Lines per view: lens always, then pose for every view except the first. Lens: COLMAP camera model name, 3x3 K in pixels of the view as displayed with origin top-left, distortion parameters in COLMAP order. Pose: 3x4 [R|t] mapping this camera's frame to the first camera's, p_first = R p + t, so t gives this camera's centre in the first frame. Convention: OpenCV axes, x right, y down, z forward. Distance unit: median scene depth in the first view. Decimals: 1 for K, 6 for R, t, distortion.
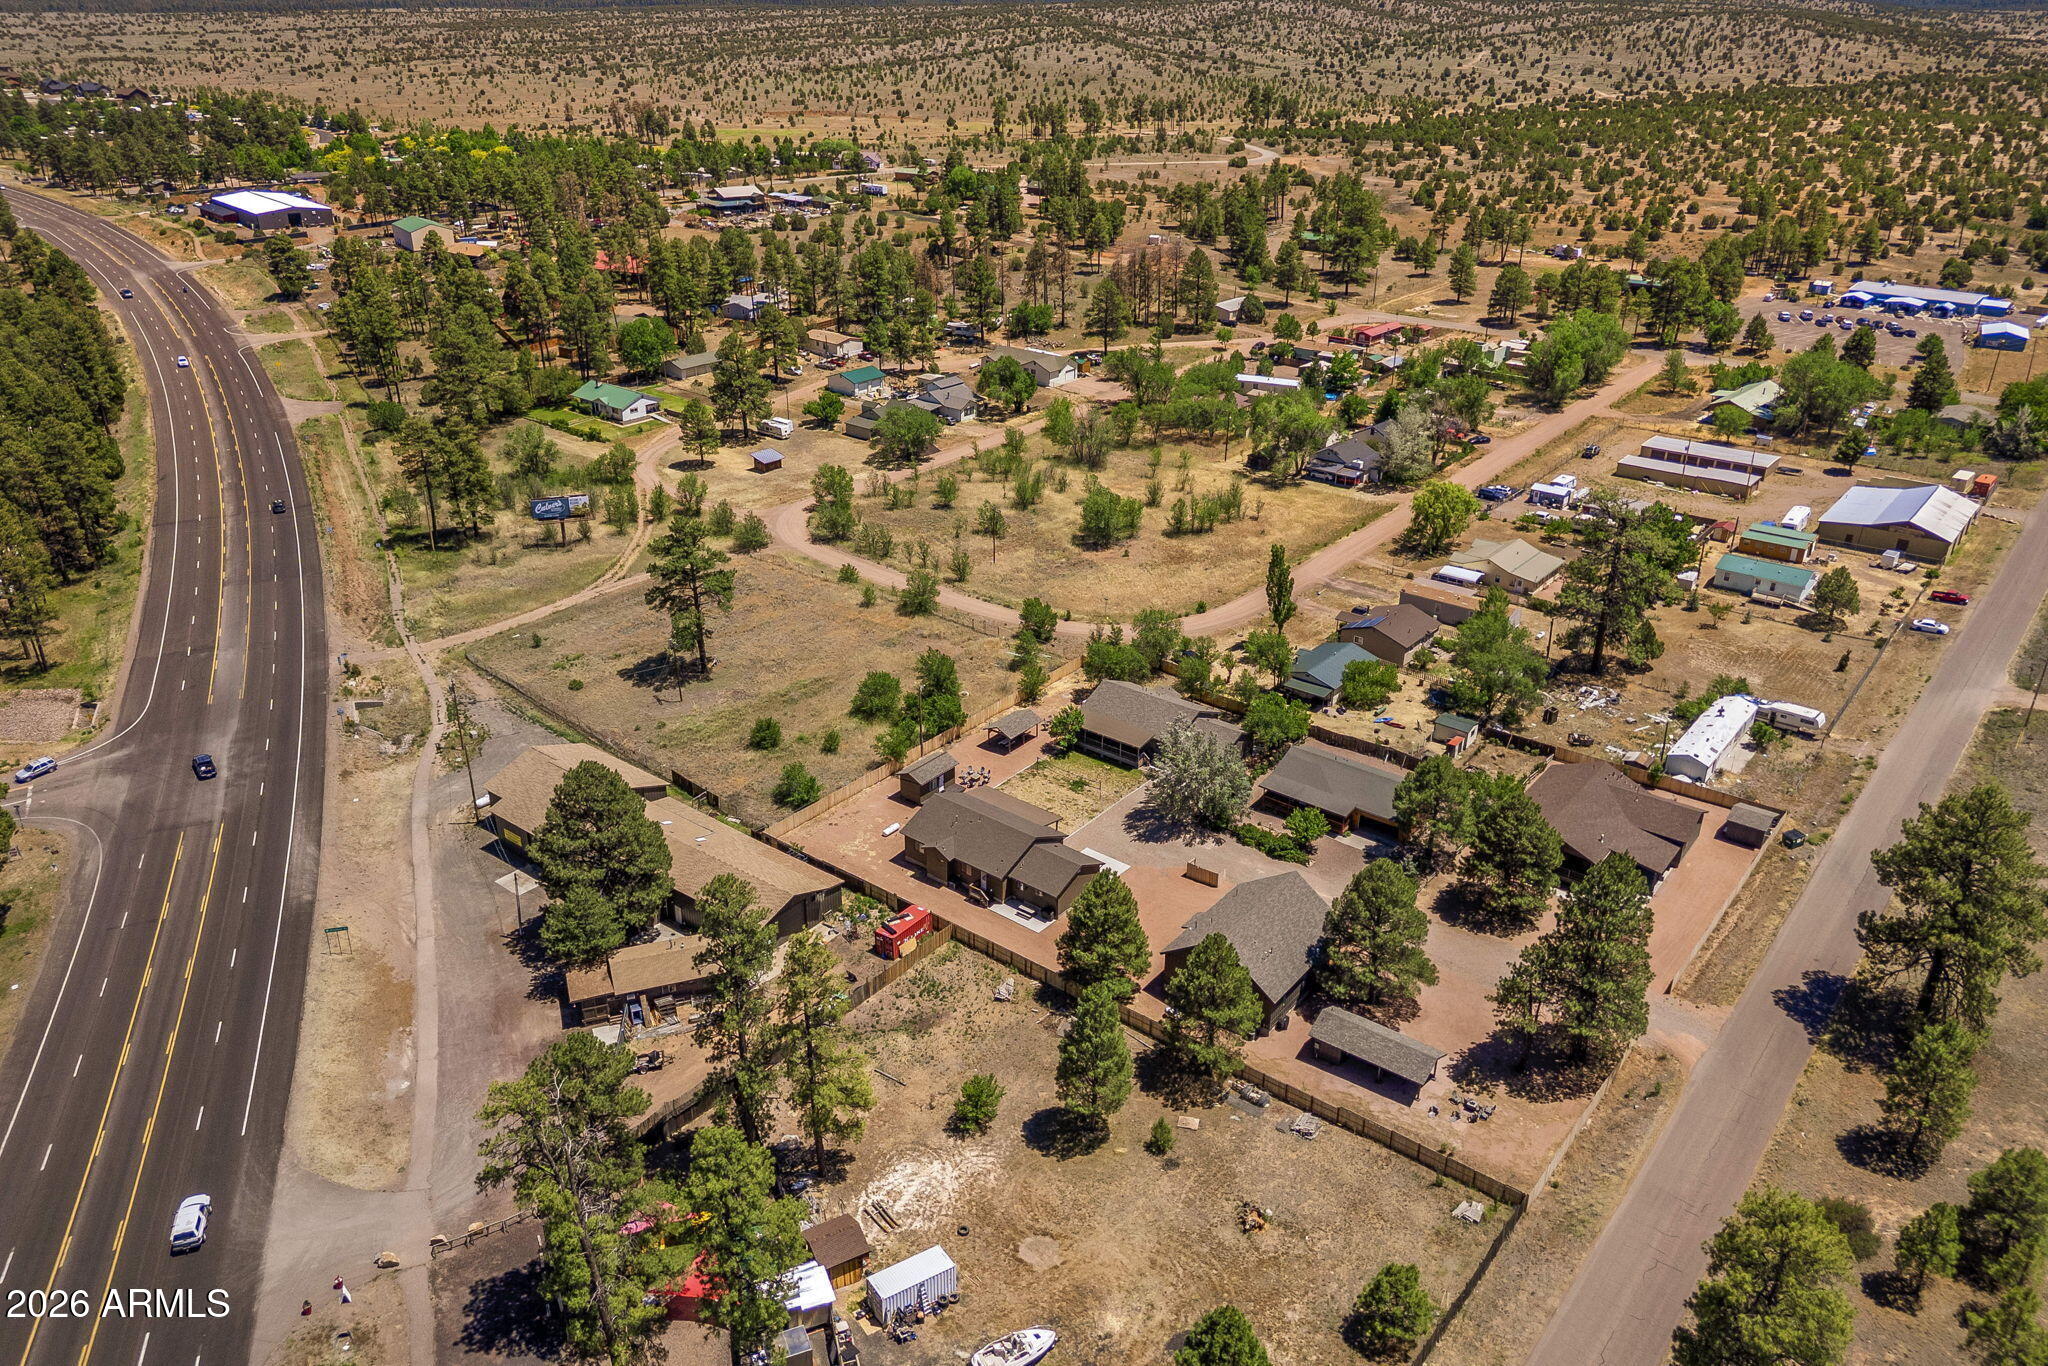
lens RADIAL K [[1435.6, 0, 1024.0], [0, 1435.6, 683.0], [0, 0, 1]] dist [0.021769, -0.000235]
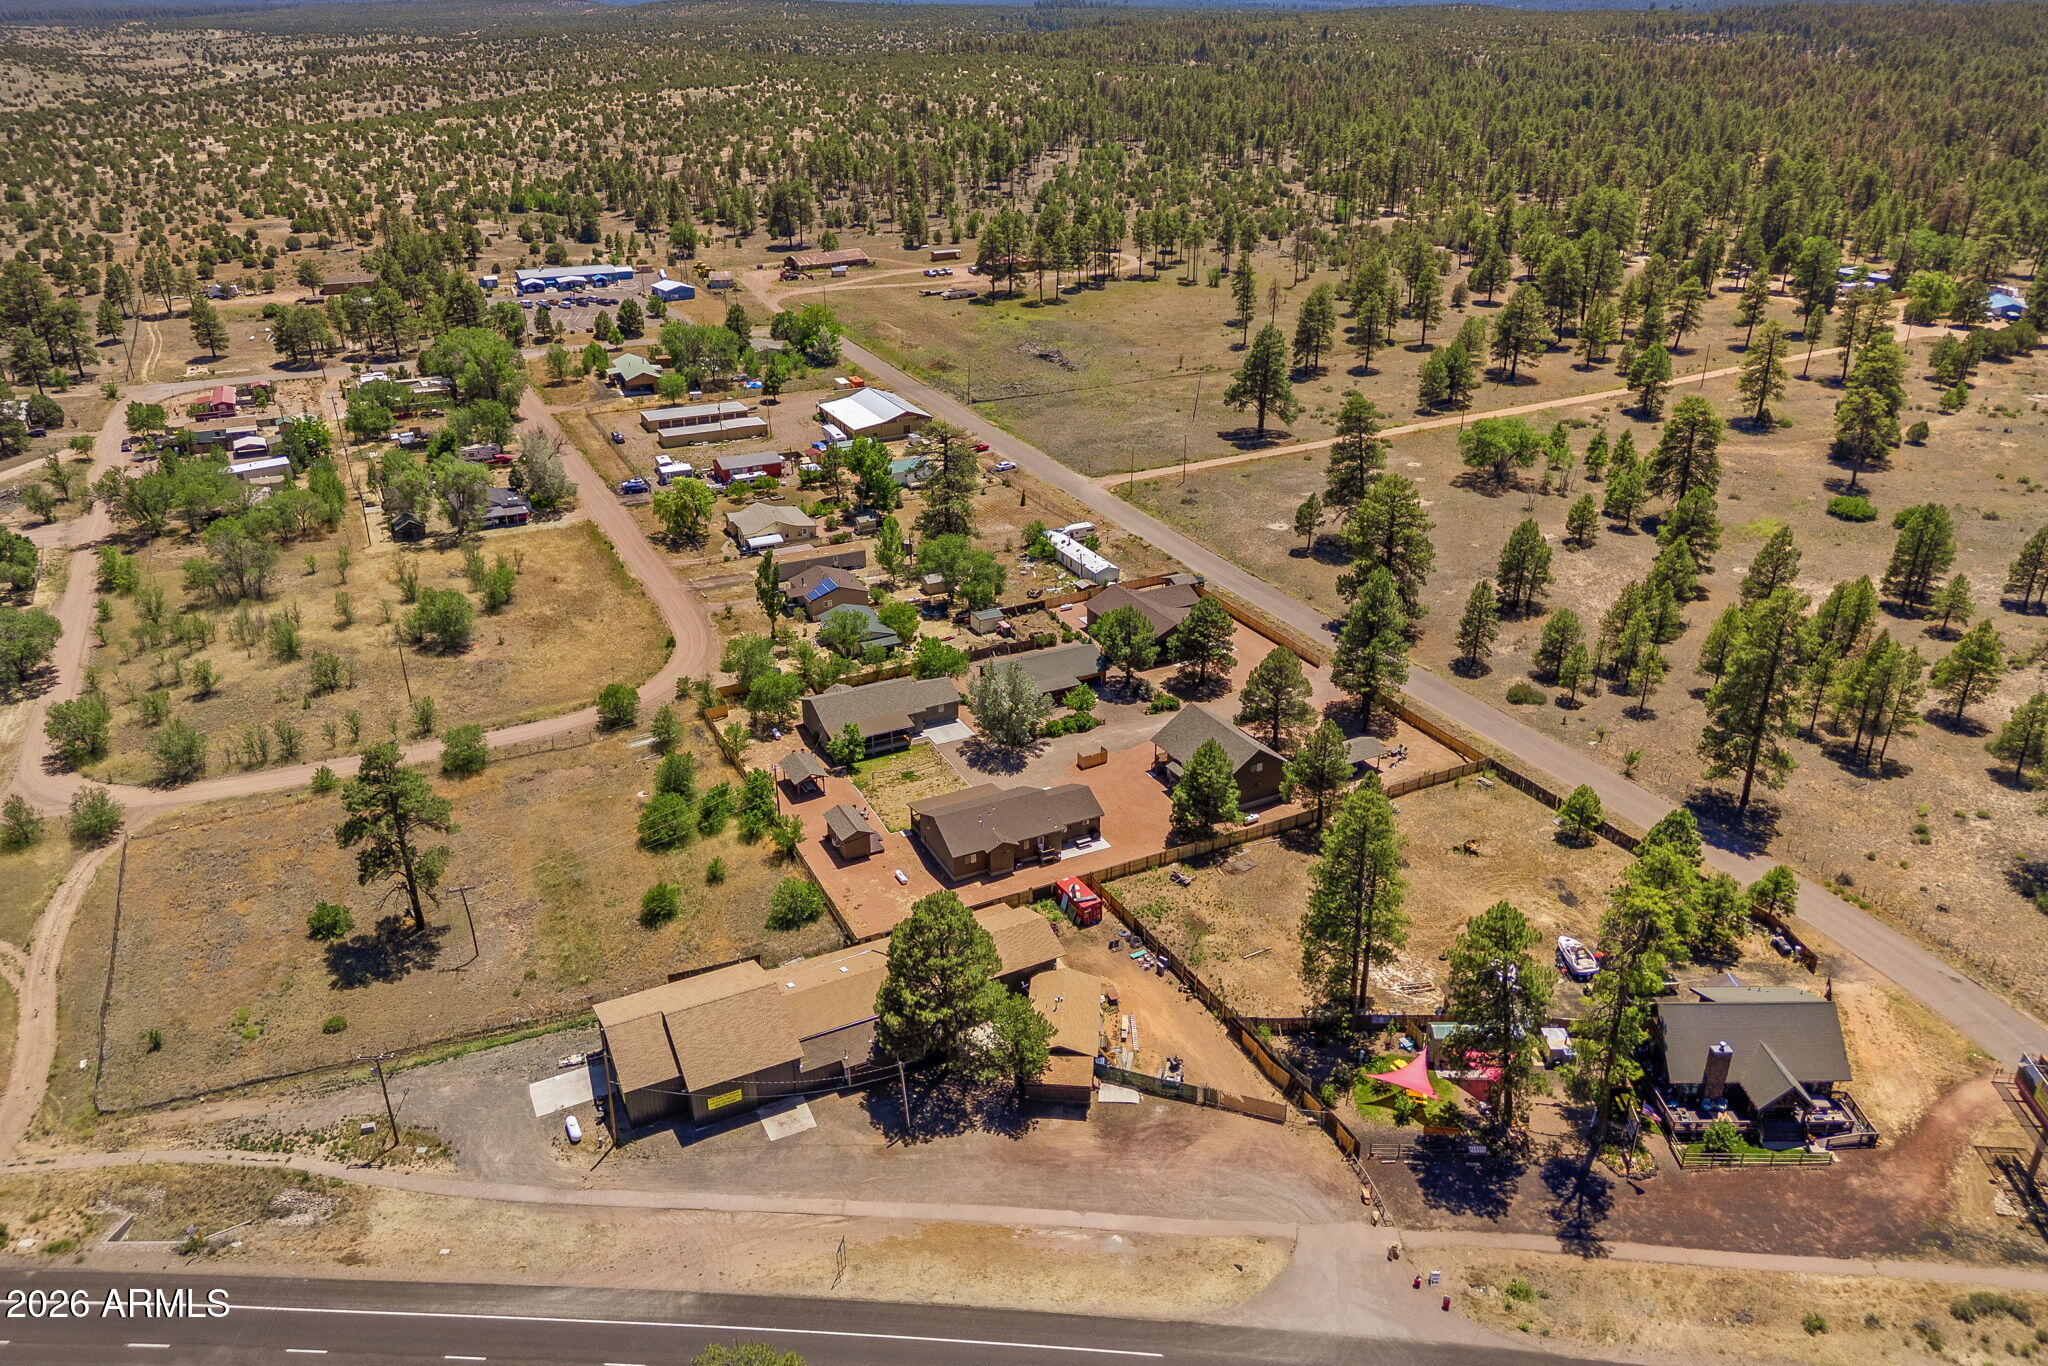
lens RADIAL K [[1435.6, 0, 1024.0], [0, 1435.6, 683.0], [0, 0, 1]] dist [0.021769, -0.000235]
pose [[0.415457, -0.389165, 0.822159, -0.565971], [0.393939, 0.891674, 0.223002, -0.142147], [-0.819883, 0.231233, 0.523760, 0.253204]]
